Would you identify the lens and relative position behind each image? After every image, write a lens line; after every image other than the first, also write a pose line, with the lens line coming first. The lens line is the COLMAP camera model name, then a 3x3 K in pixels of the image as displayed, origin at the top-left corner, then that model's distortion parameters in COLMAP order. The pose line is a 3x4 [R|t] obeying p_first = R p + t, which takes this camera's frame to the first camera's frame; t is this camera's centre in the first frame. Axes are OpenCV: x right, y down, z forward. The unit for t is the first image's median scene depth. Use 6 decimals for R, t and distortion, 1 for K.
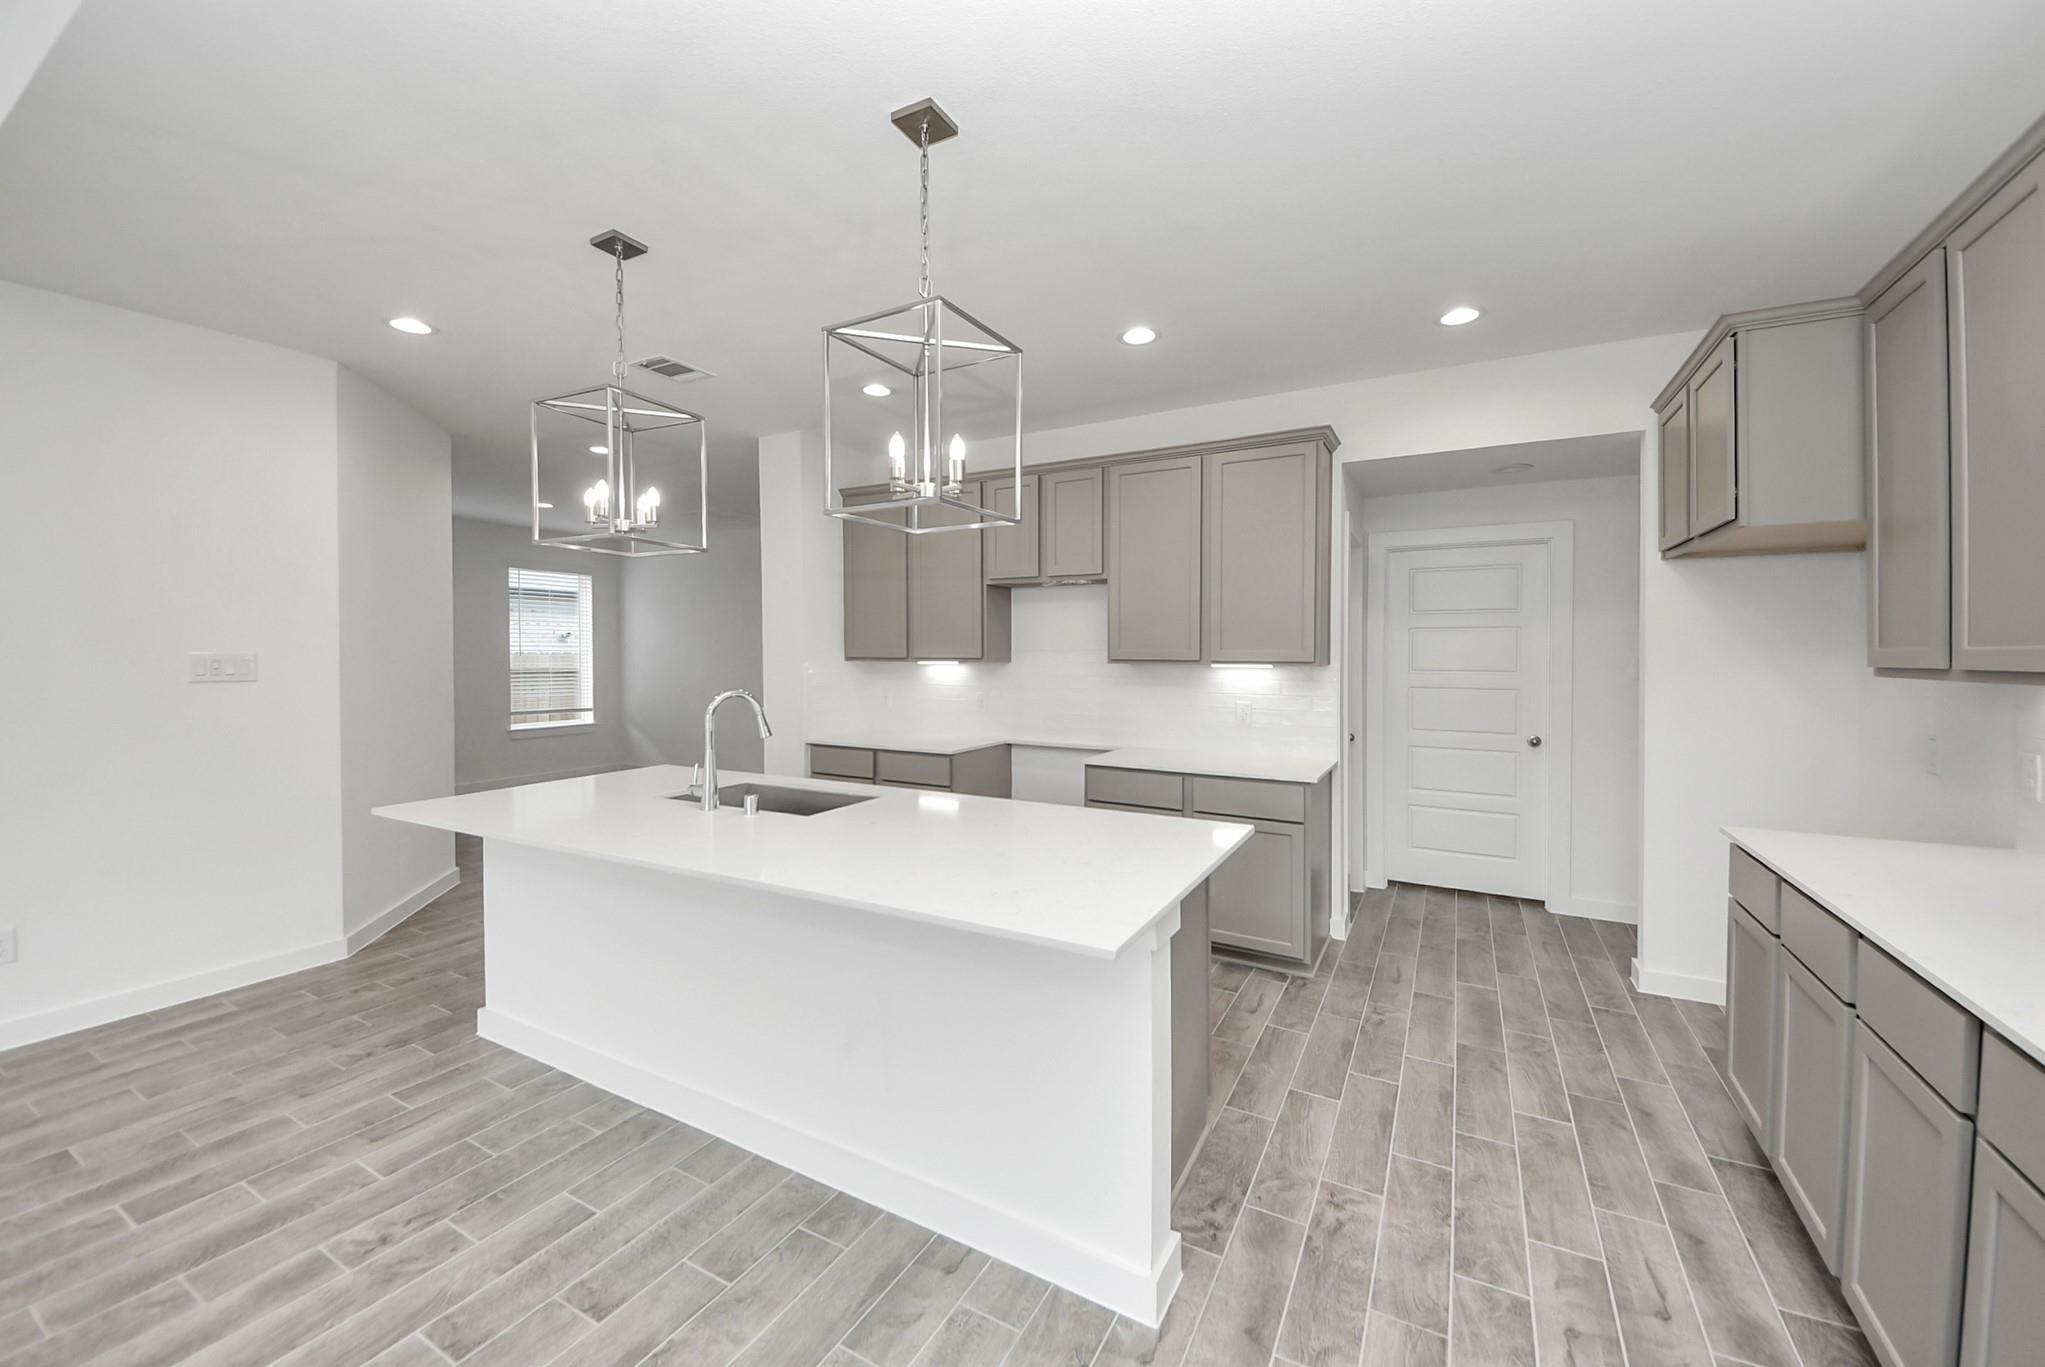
lens RADIAL K [[778.2, 0, 1017.5], [0, 778.2, 657.3], [0, 0, 1]] dist [0.024250, -0.013486]
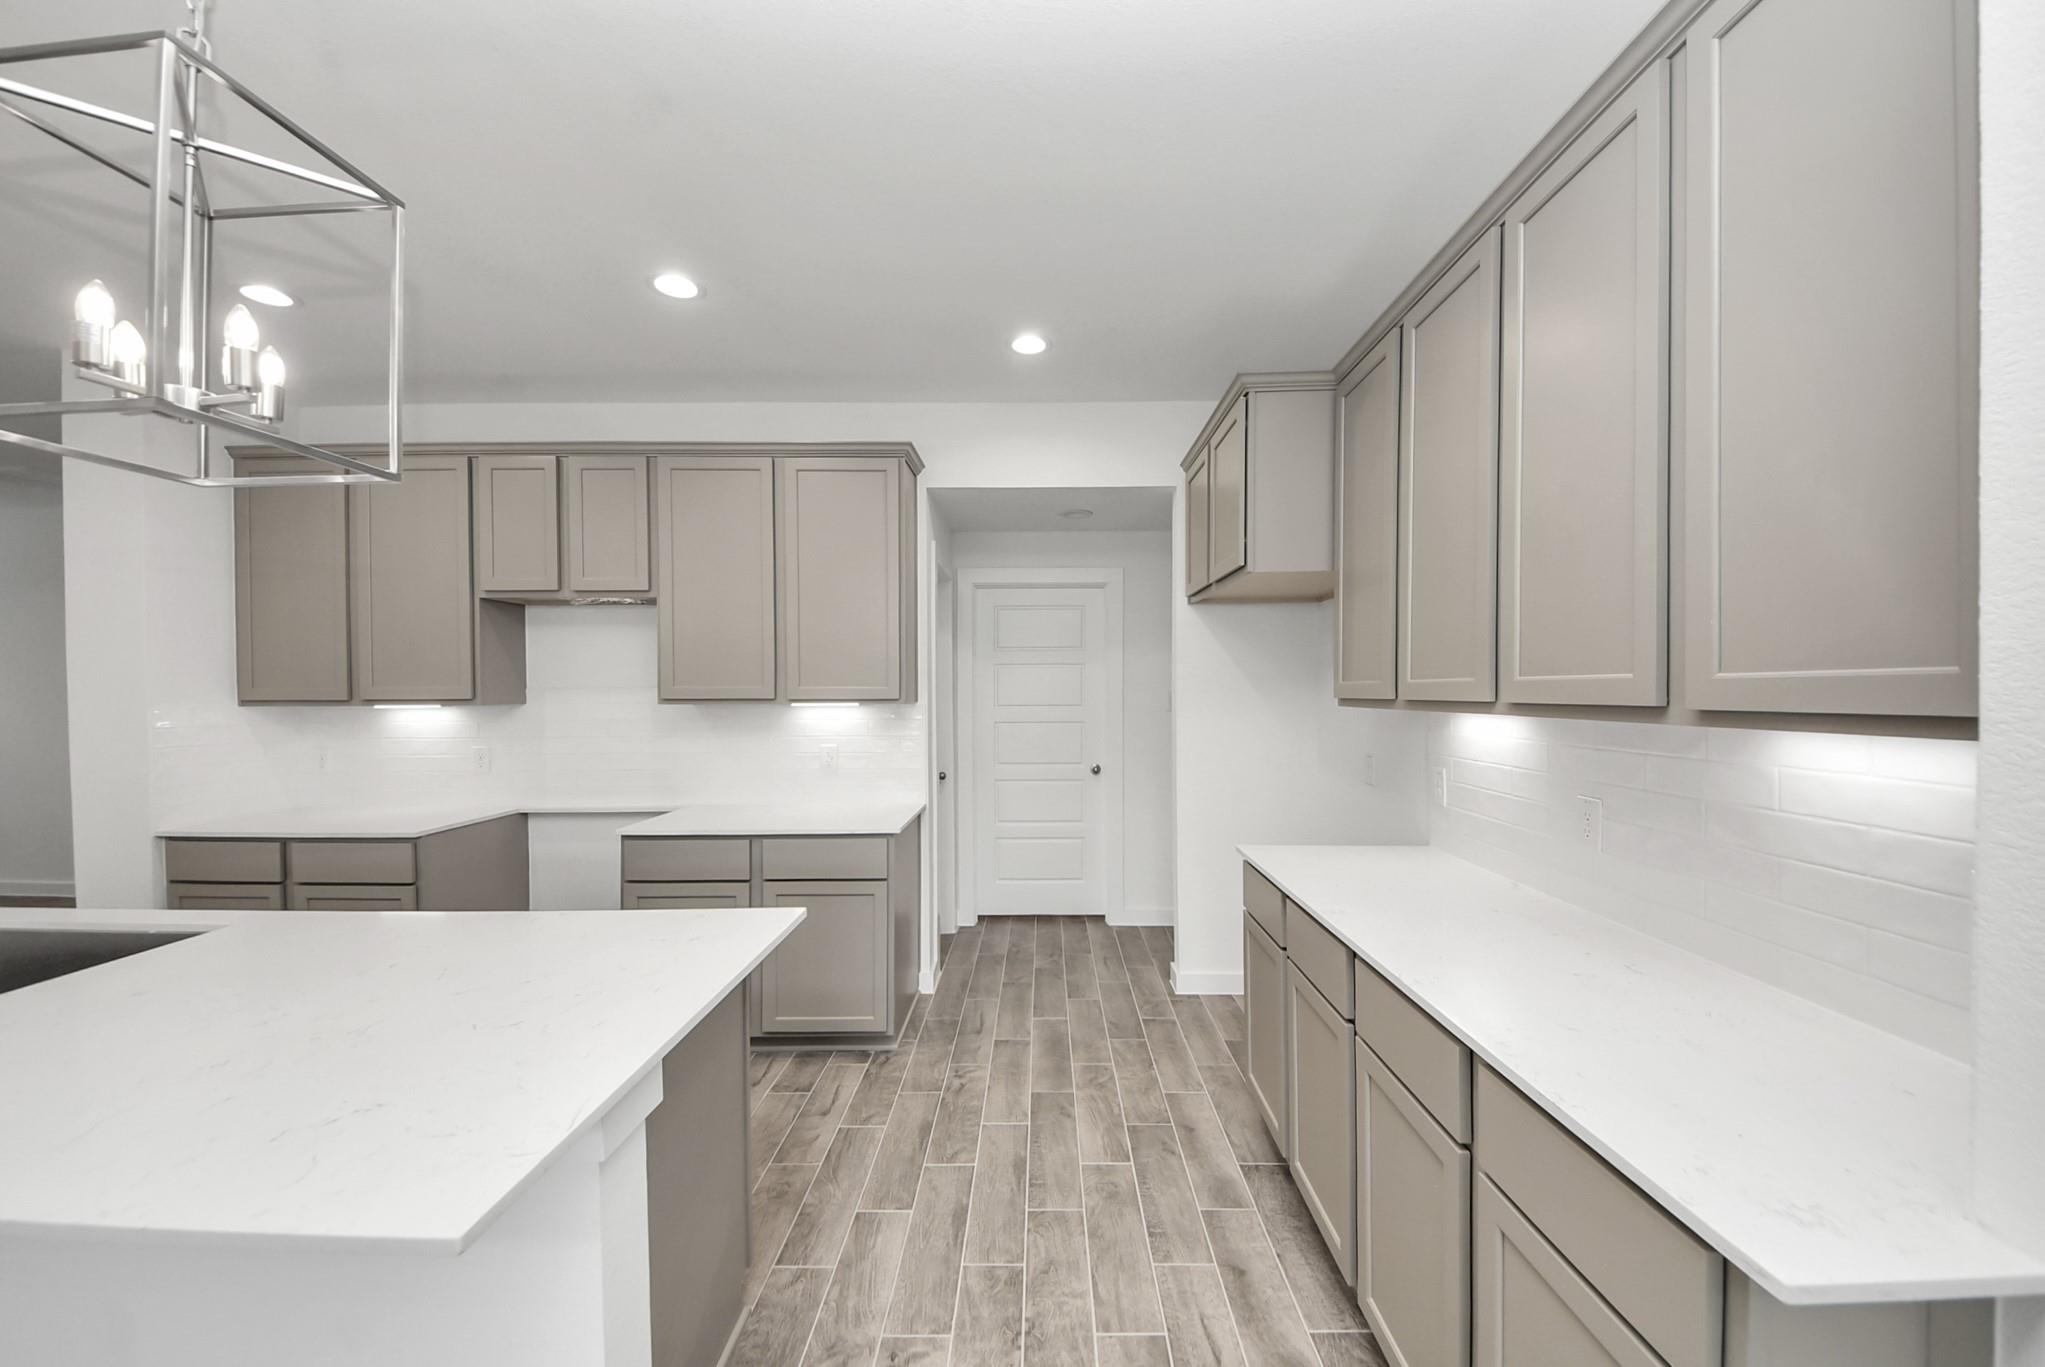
lens RADIAL K [[754.5, 0, 1040.0], [0, 754.5, 692.9], [0, 0, 1]] dist [0.025349, -0.015340]
pose [[0.873106, -0.009252, 0.487443, 0.120788], [0.009391, 0.999954, 0.002160, -0.001974], [-0.487440, 0.002692, 0.873152, 0.184863]]
